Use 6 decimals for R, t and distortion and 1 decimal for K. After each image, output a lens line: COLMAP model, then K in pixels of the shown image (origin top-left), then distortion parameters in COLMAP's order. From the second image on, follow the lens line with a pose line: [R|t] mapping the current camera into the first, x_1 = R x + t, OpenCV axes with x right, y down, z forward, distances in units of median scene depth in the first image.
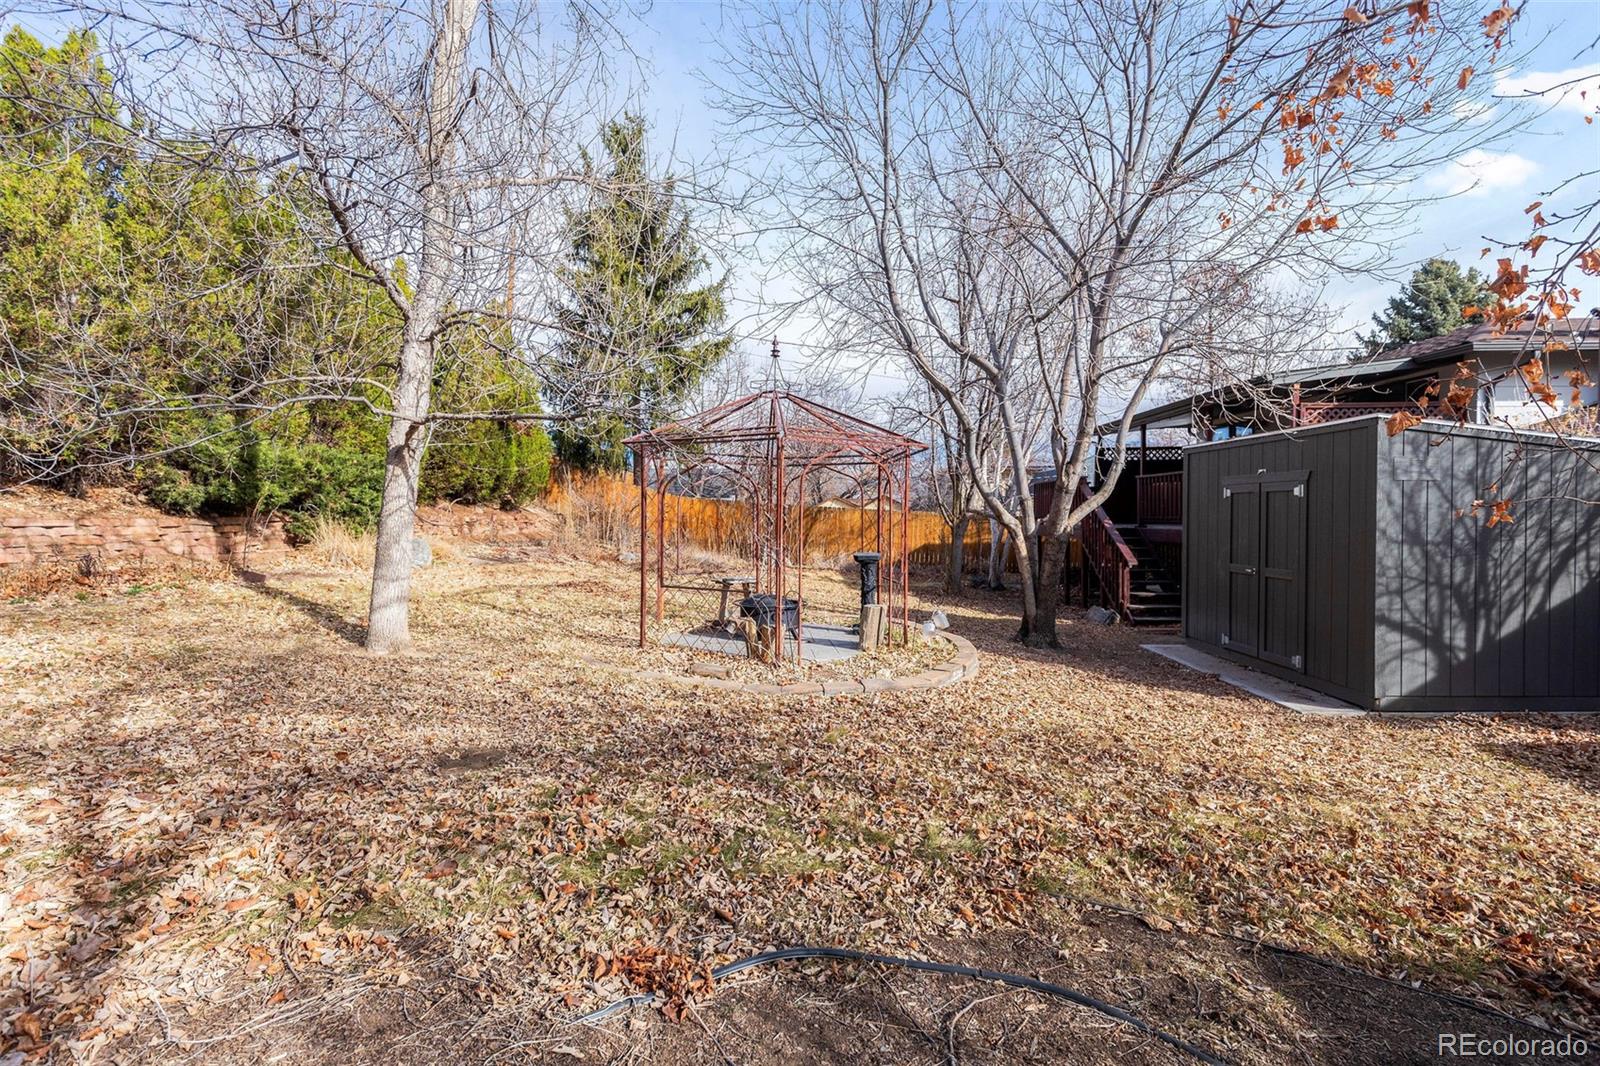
lens RADIAL K [[716.3, 0, 795.7], [0, 716.3, 521.1], [0, 0, 1]] dist [0.006812, -0.000967]
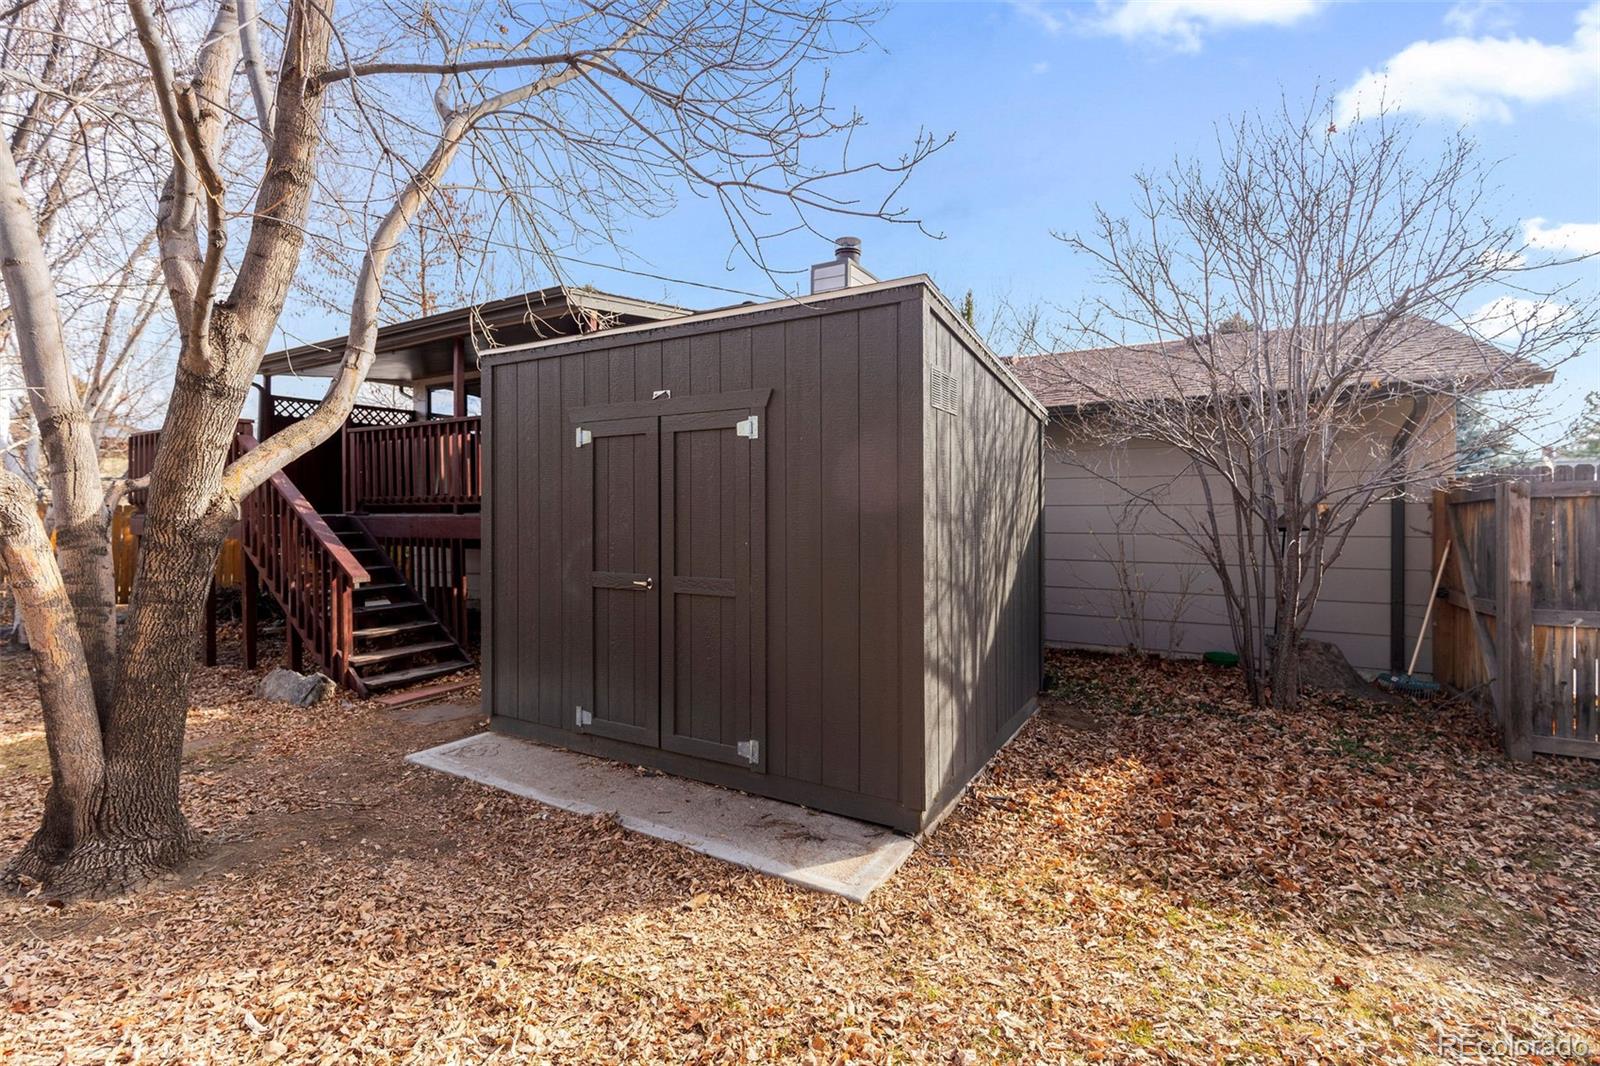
lens RADIAL K [[716.3, 0, 796.5], [0, 716.3, 517.3], [0, 0, 1]] dist [0.006812, -0.000967]
pose [[0.493590, -0.007434, 0.869663, 0.219957], [0.010719, 0.999940, 0.002464, 0.019631], [-0.869629, 0.008106, 0.493640, 0.603646]]
